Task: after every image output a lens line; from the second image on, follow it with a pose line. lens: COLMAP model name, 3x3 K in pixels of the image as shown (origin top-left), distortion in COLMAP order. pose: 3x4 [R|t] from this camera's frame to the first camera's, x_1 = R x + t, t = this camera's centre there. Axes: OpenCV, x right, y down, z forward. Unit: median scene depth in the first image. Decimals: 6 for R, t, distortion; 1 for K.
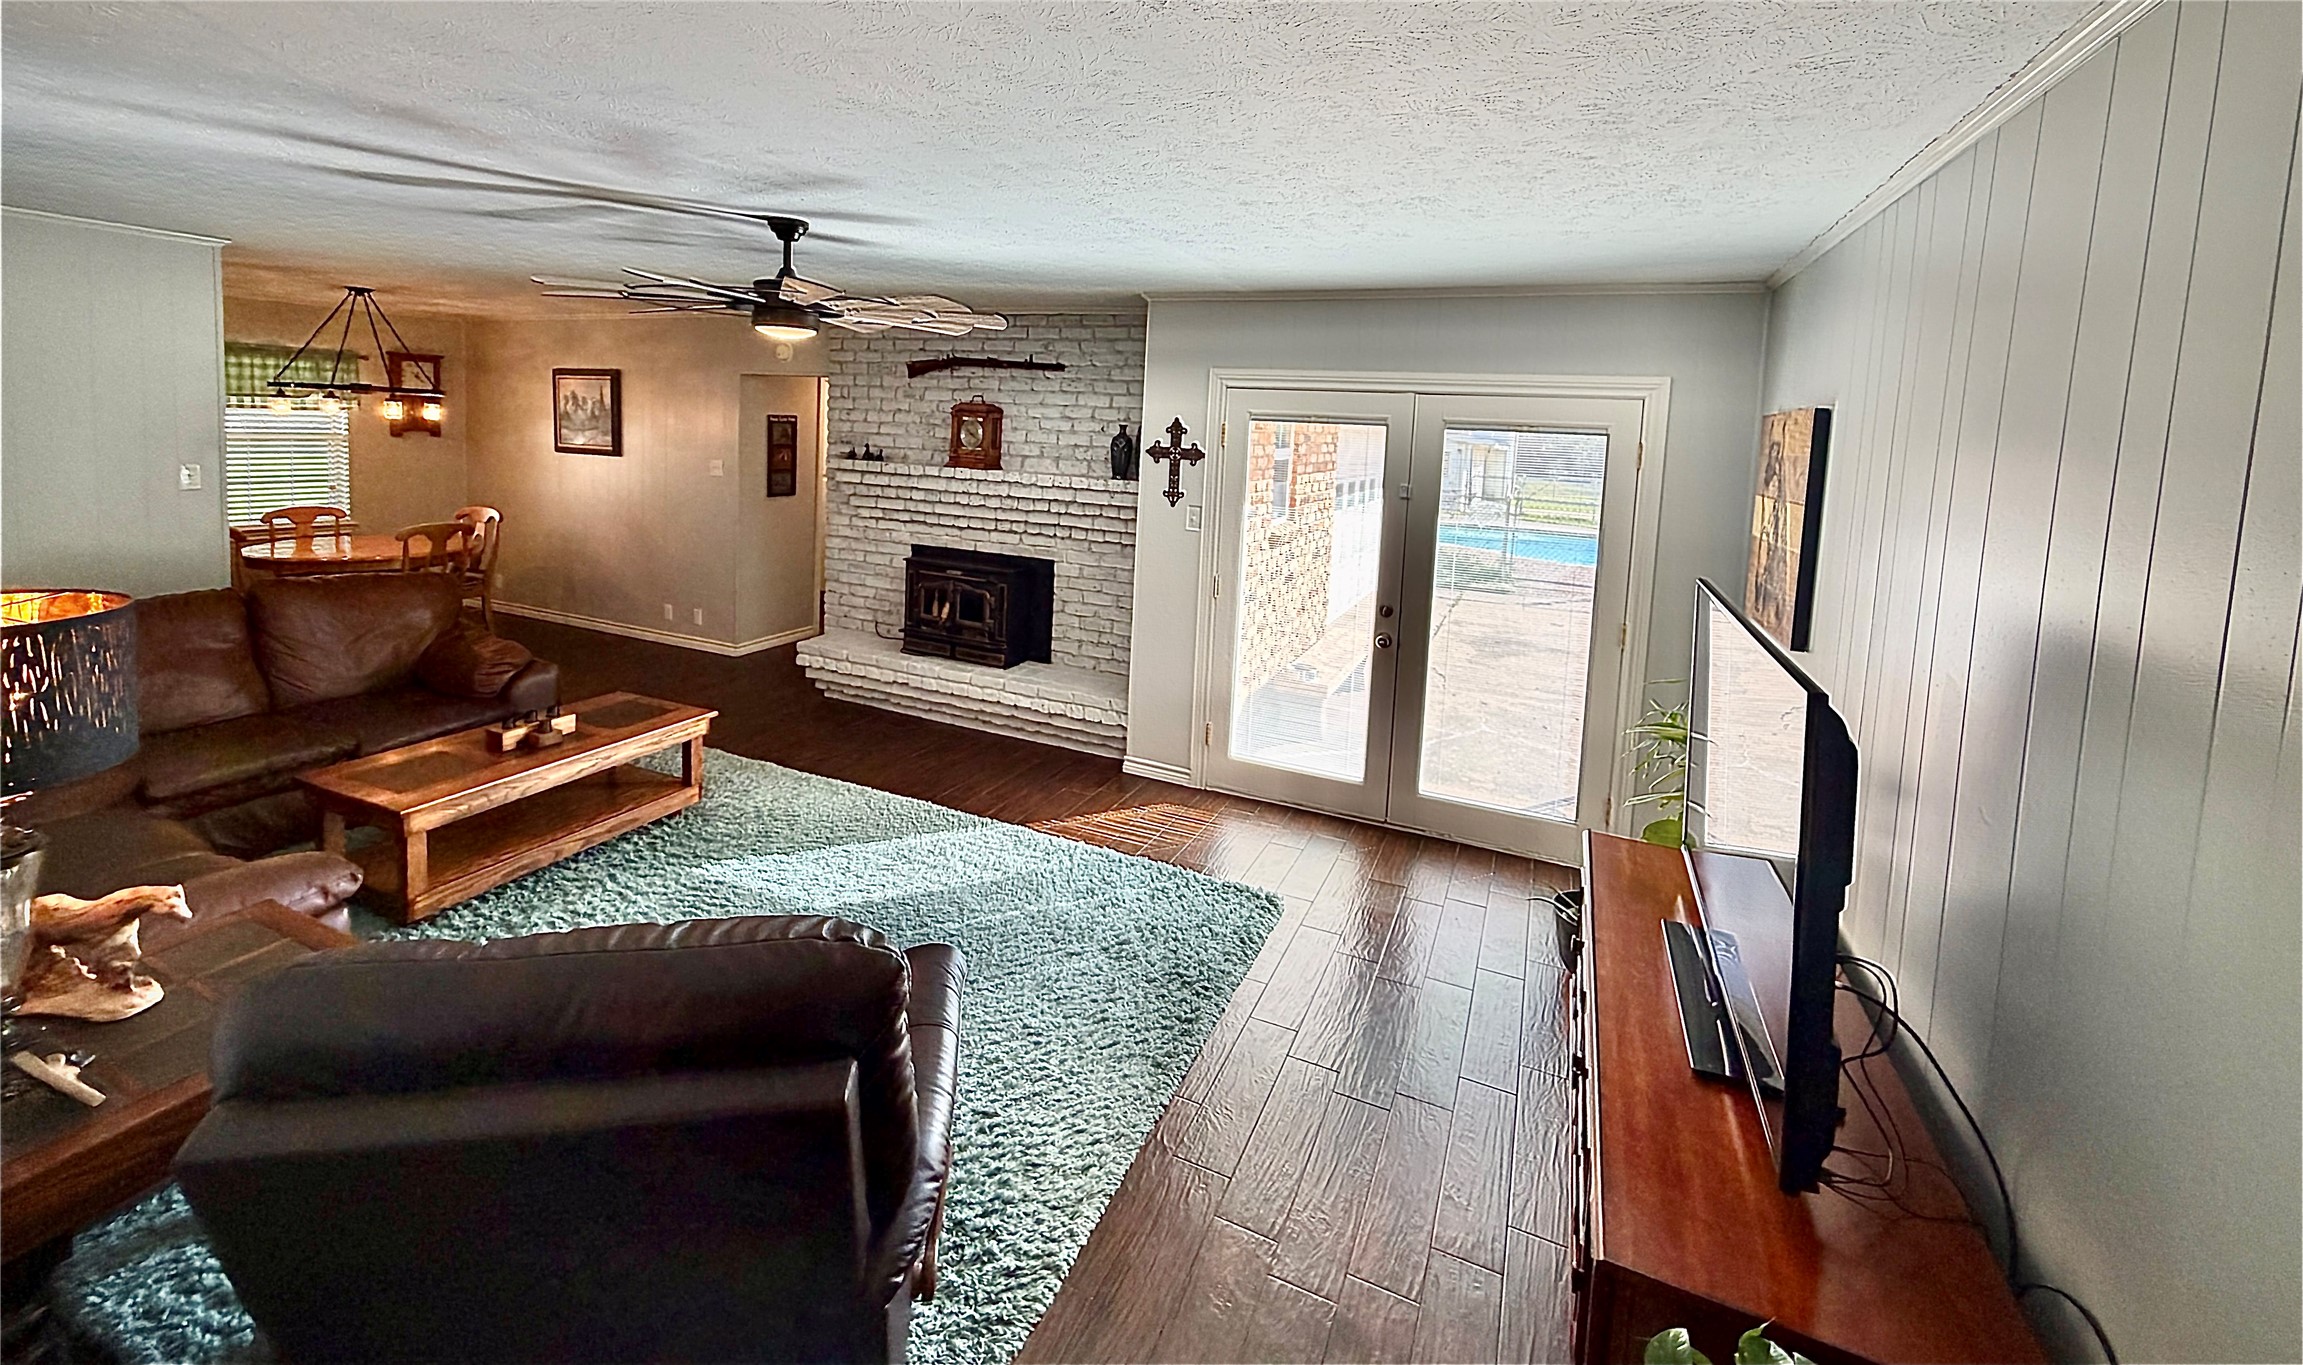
lens RADIAL K [[932.0, 0, 1152.2], [0, 932.0, 504.1], [0, 0, 1]] dist [-0.000075, 0.000072]
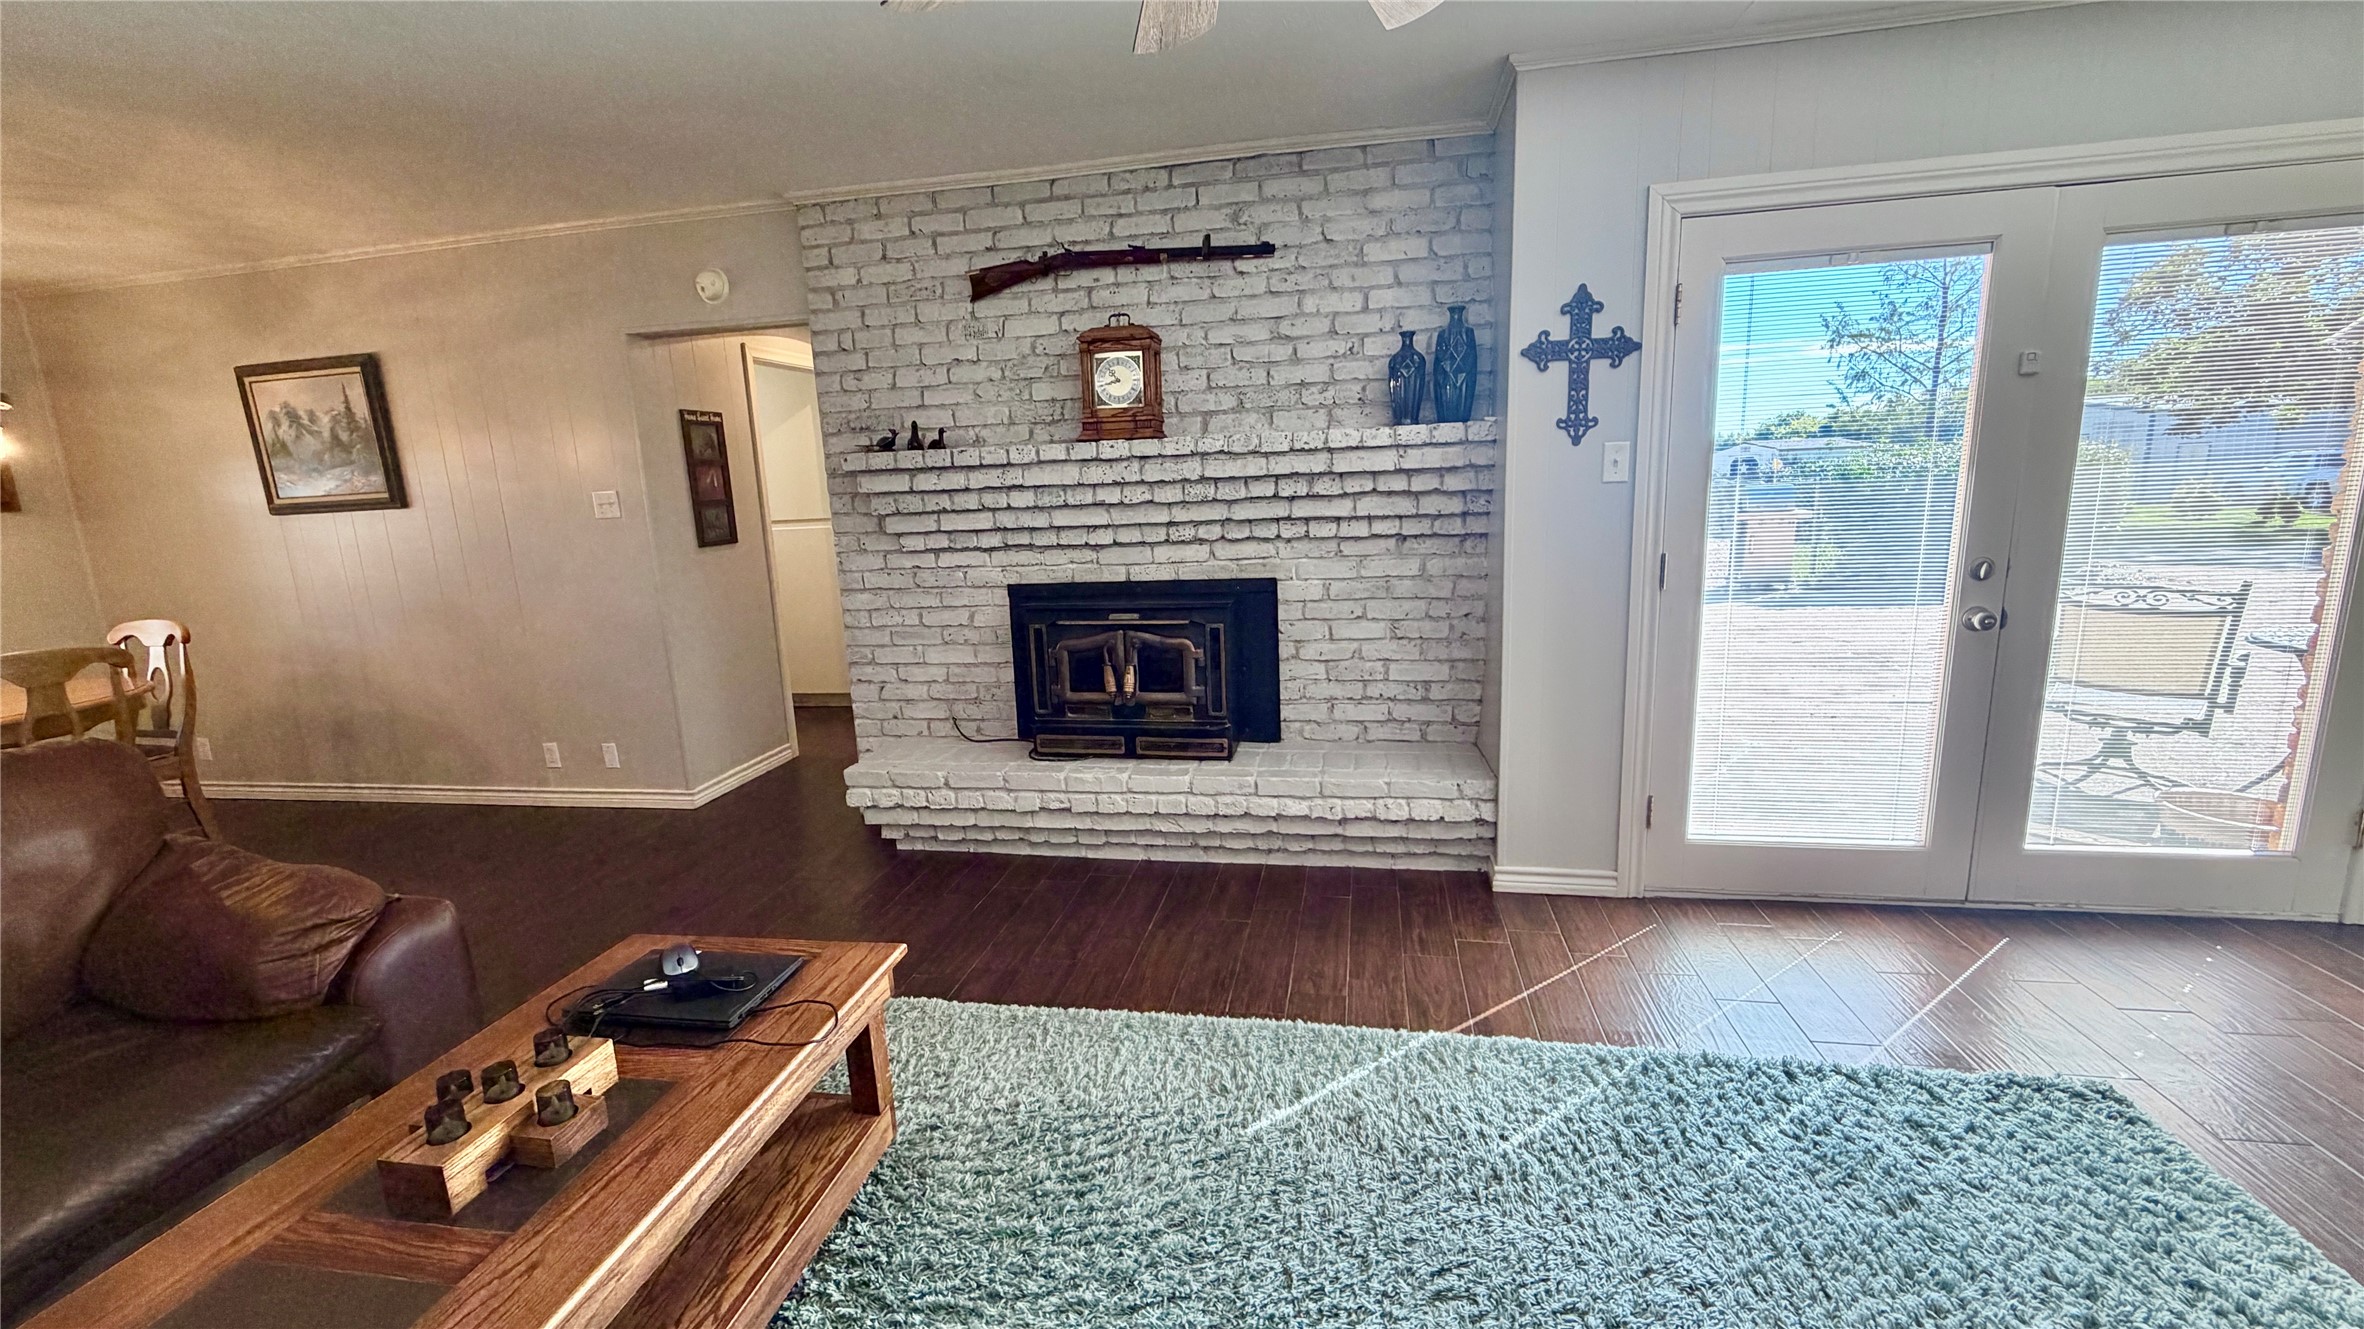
lens RADIAL K [[942.2, 0, 1175.7], [0, 942.2, 665.6], [0, 0, 1]] dist [-0.000552, 0.000063]
pose [[0.968695, -0.131516, 0.210554, -0.305417], [0.107760, 0.986832, 0.120626, 0.034434], [-0.223646, -0.094161, 0.970111, 0.393085]]
